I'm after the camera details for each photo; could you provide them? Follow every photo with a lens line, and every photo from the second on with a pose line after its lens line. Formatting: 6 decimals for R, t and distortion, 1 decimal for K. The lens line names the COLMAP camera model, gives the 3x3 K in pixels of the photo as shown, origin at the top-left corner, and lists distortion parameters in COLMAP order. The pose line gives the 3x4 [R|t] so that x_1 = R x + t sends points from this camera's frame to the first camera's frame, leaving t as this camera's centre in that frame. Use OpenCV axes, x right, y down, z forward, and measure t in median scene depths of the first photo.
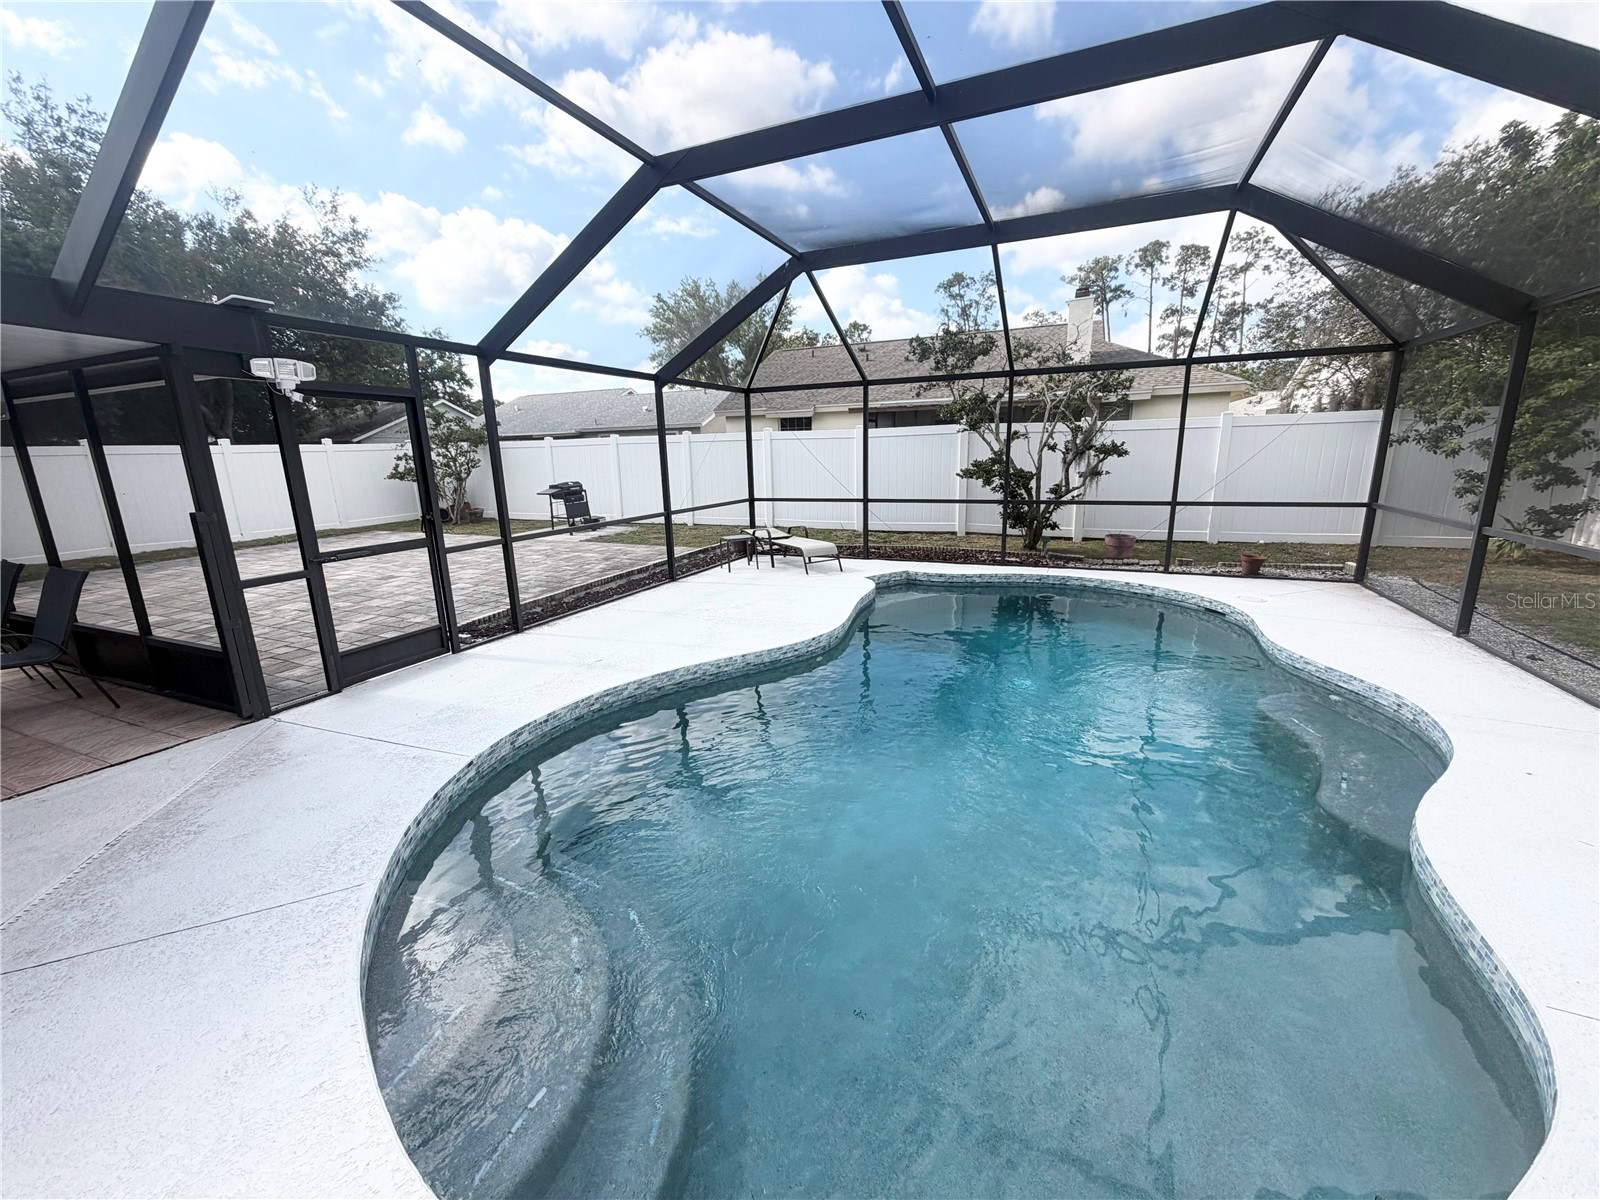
lens RADIAL K [[638.1, 0, 800.0], [0, 638.1, 601.4], [0, 0, 1]] dist [0.001840, 0.000019]
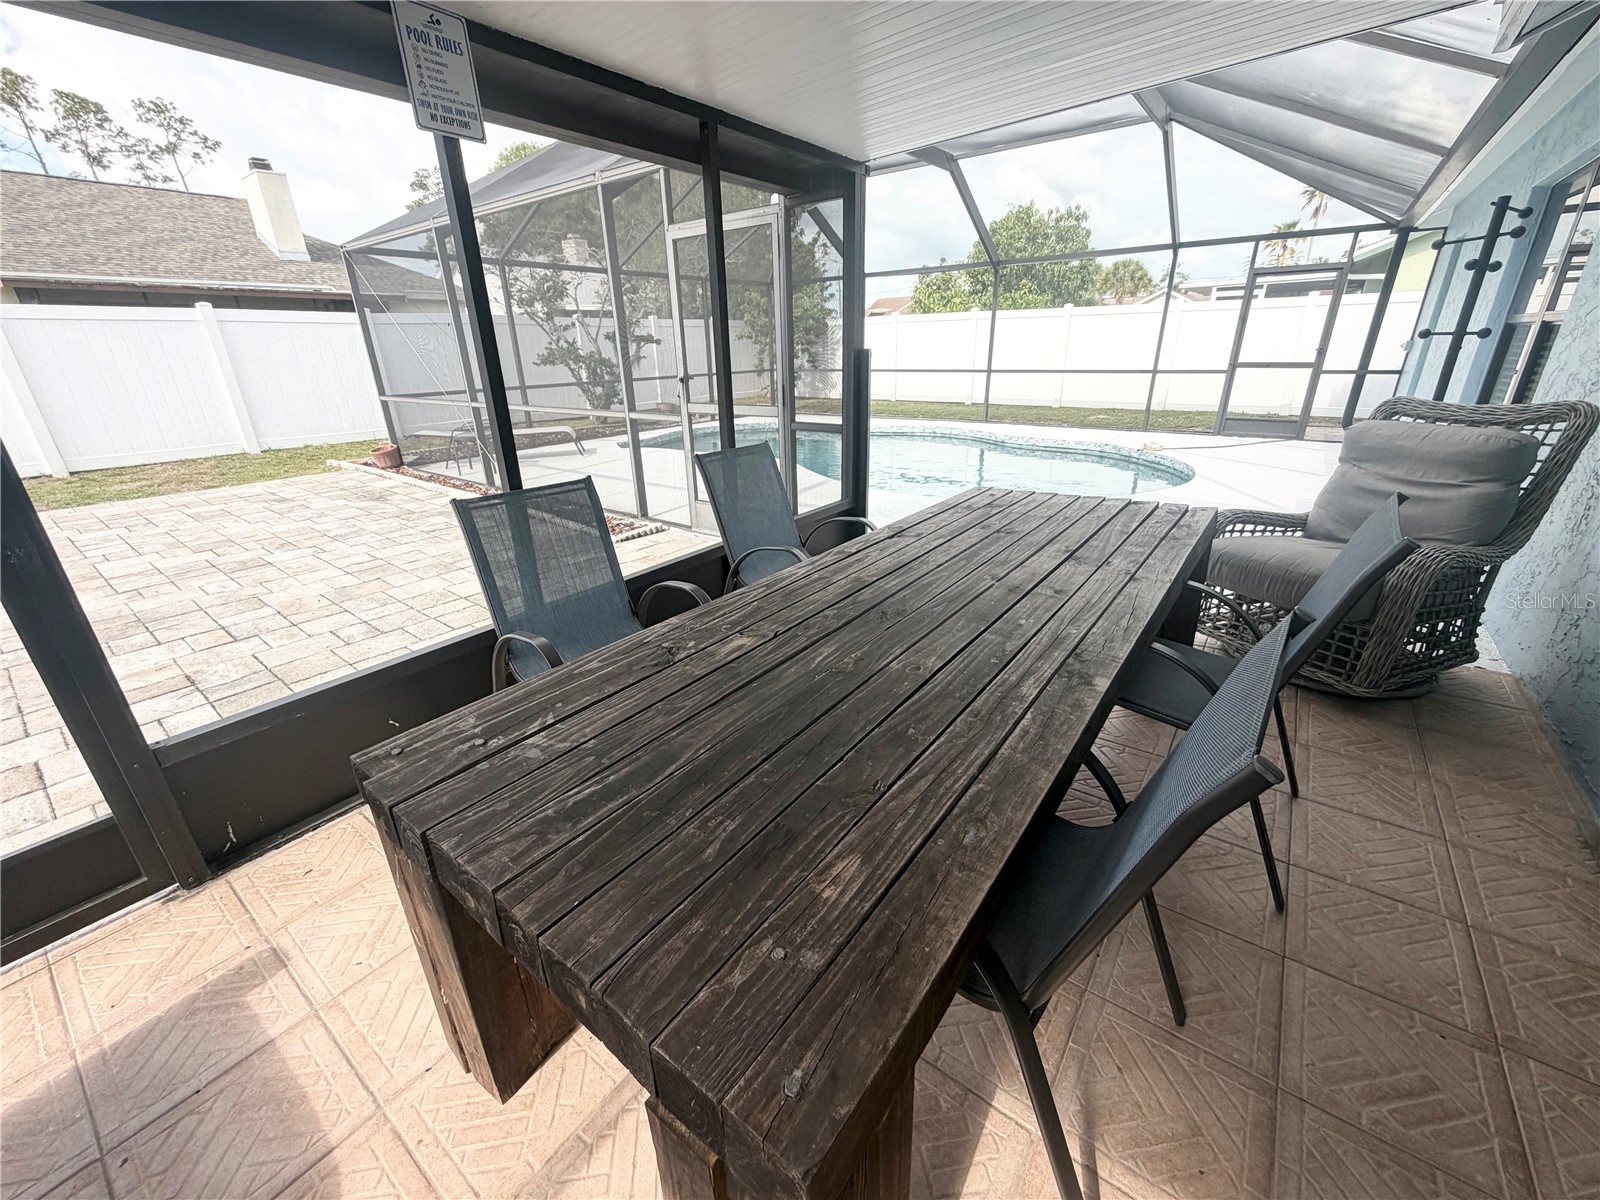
lens RADIAL K [[638.1, 0, 802.4], [0, 638.1, 601.9], [0, 0, 1]] dist [0.001840, 0.000019]
pose [[0.239489, -0.348061, 0.906366, -0.868028], [0.244835, 0.925013, 0.290529, -0.035518], [-0.939522, 0.152332, 0.306748, 0.365749]]
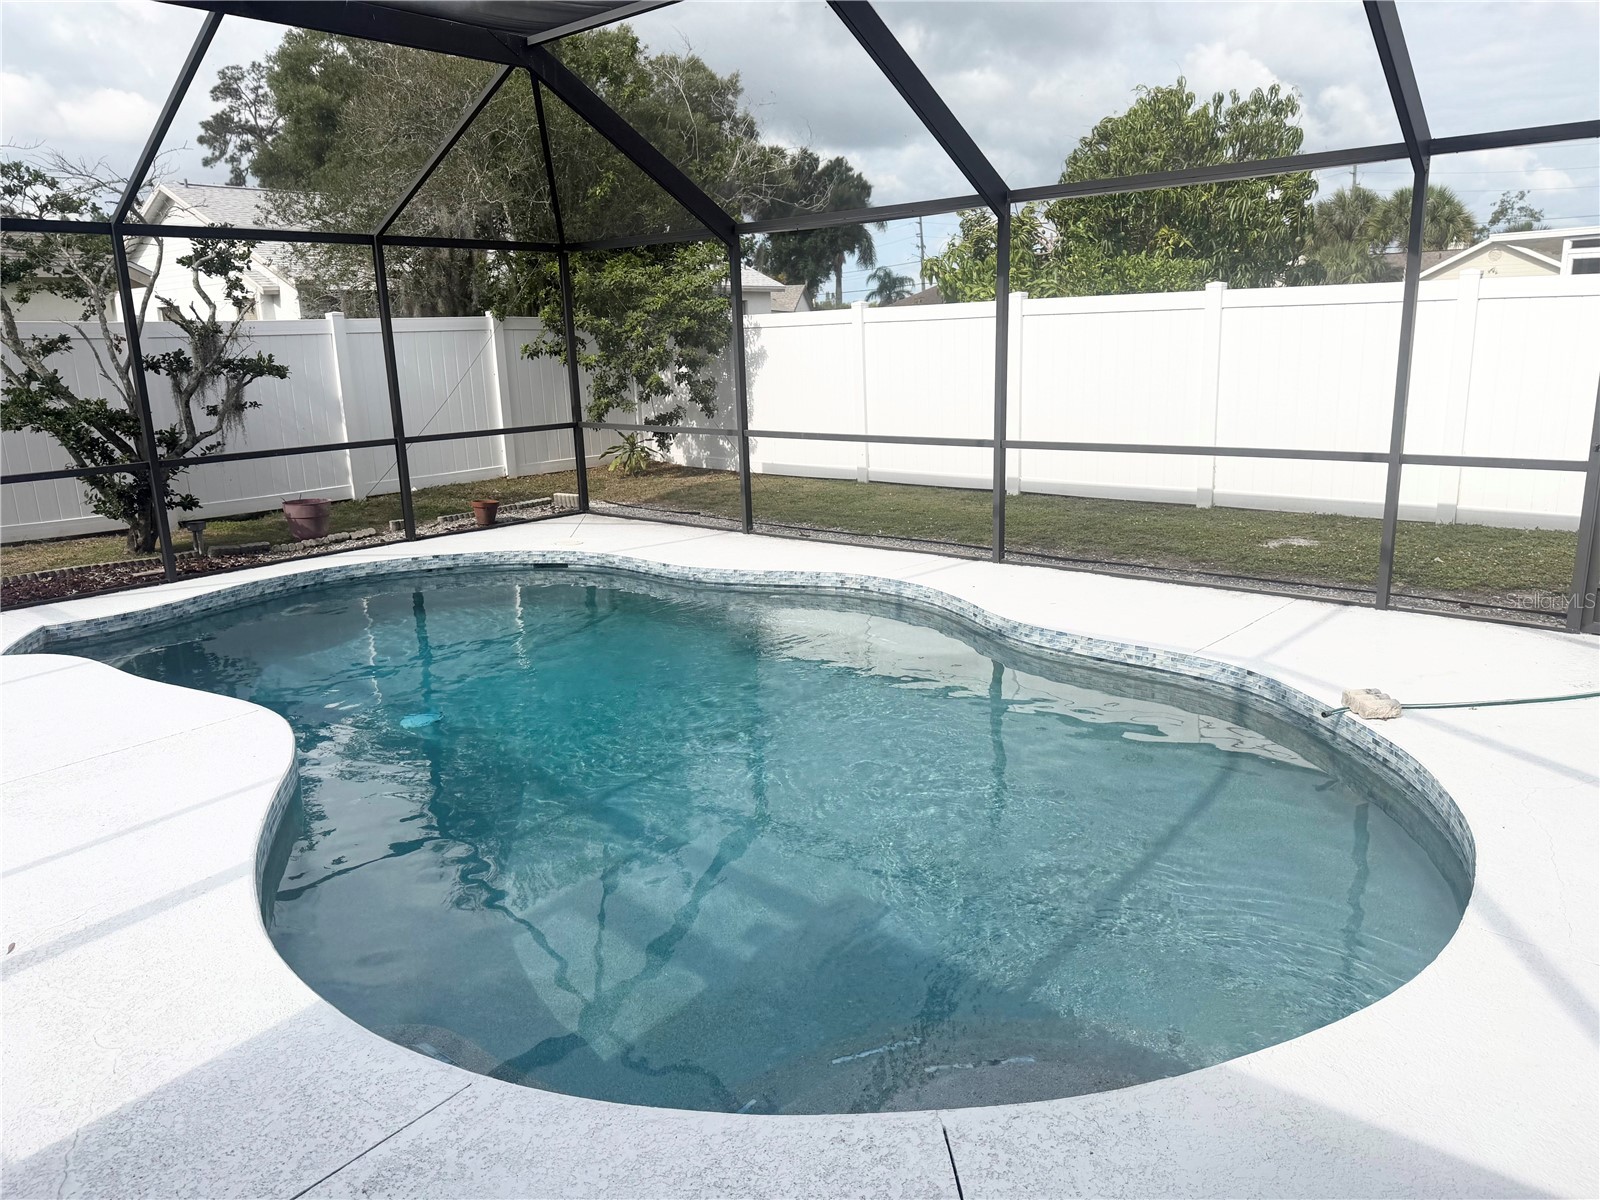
lens RADIAL K [[1134.6, 0, 796.5], [0, 1134.6, 597.0], [0, 0, 1]] dist [0.030672, -0.008330]
pose [[0.308835, -0.201208, 0.929589, -0.427809], [0.245761, 0.961058, 0.126371, -0.036742], [-0.918816, 0.189429, 0.346257, 0.186095]]
